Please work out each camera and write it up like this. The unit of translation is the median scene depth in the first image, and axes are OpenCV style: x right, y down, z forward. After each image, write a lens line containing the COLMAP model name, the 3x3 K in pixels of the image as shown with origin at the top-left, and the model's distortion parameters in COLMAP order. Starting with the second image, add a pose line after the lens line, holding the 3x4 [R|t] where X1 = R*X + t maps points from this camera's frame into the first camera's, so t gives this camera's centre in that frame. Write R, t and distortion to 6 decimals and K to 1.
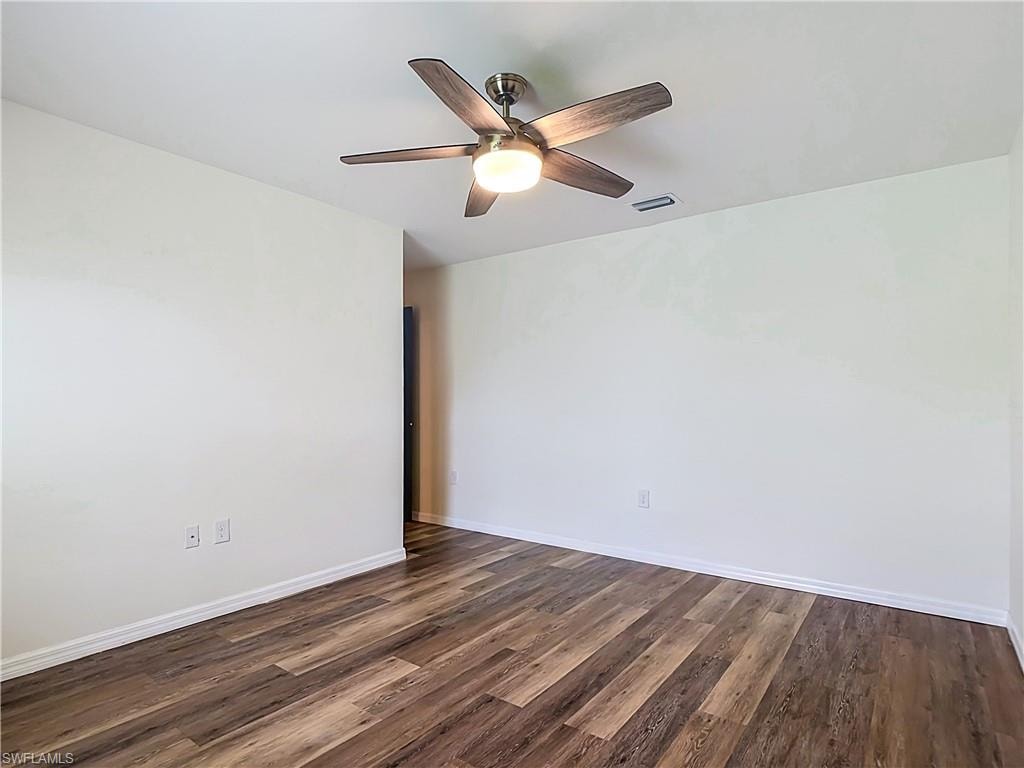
lens RADIAL K [[551.8, 0, 512.0], [0, 551.8, 384.0], [0, 0, 1]] dist [-0.000180, -0.000060]
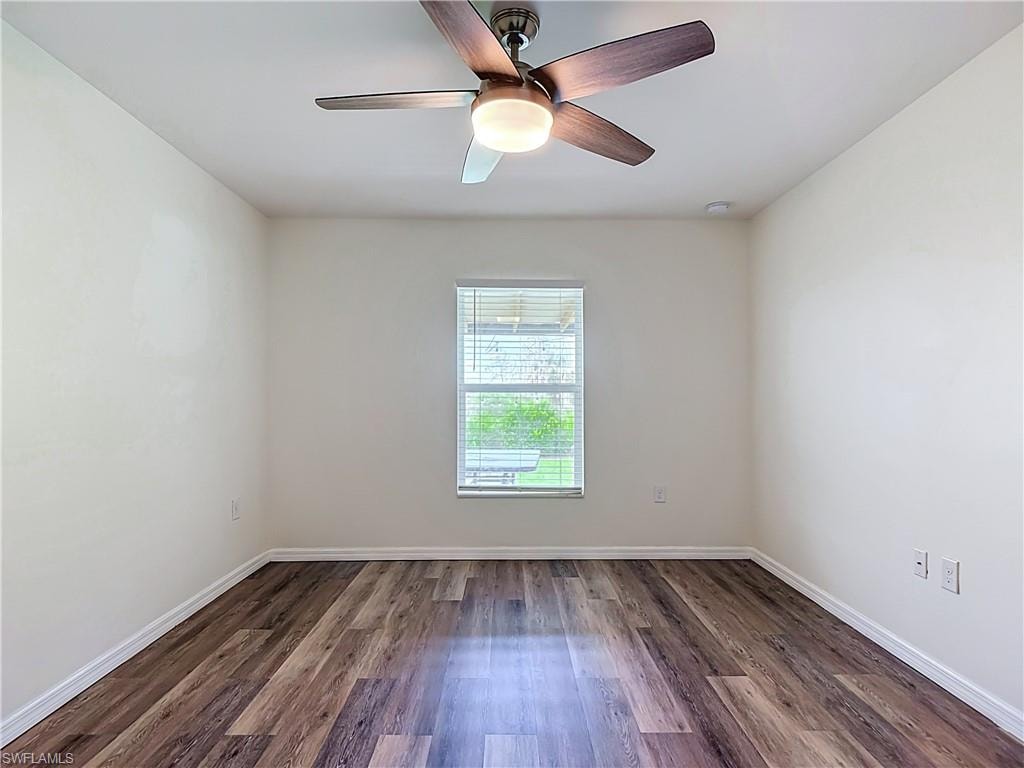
lens RADIAL K [[542.2, 0, 512.0], [0, 542.2, 384.0], [0, 0, 1]] dist [0.002021, -0.000135]
pose [[-0.798471, -0.014730, -0.601853, 0.448950], [0.021511, 0.998364, -0.052973, 0.048884], [0.601648, -0.055244, -0.796848, 1.501890]]
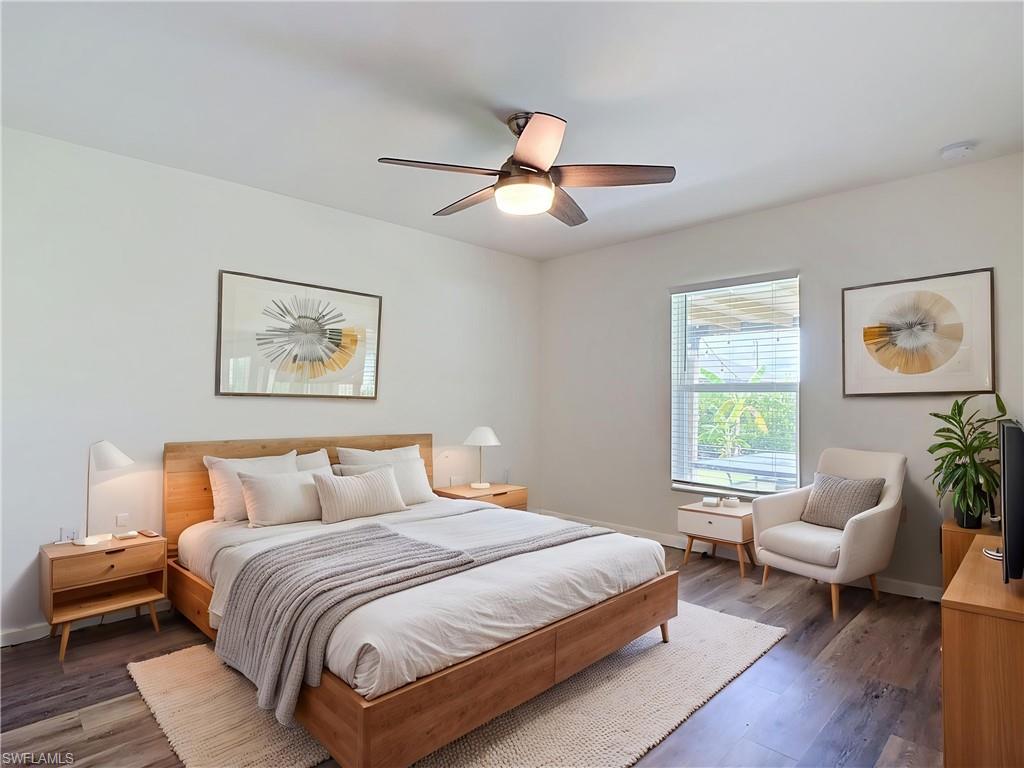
lens RADIAL K [[551.8, 0, 512.0], [0, 551.8, 384.0], [0, 0, 1]] dist [-0.000180, -0.000060]
pose [[-0.988951, 0.004152, 0.148188, -0.134570], [-0.004856, 0.998164, -0.060379, 0.066730], [-0.148166, -0.060432, -0.987114, 1.935106]]
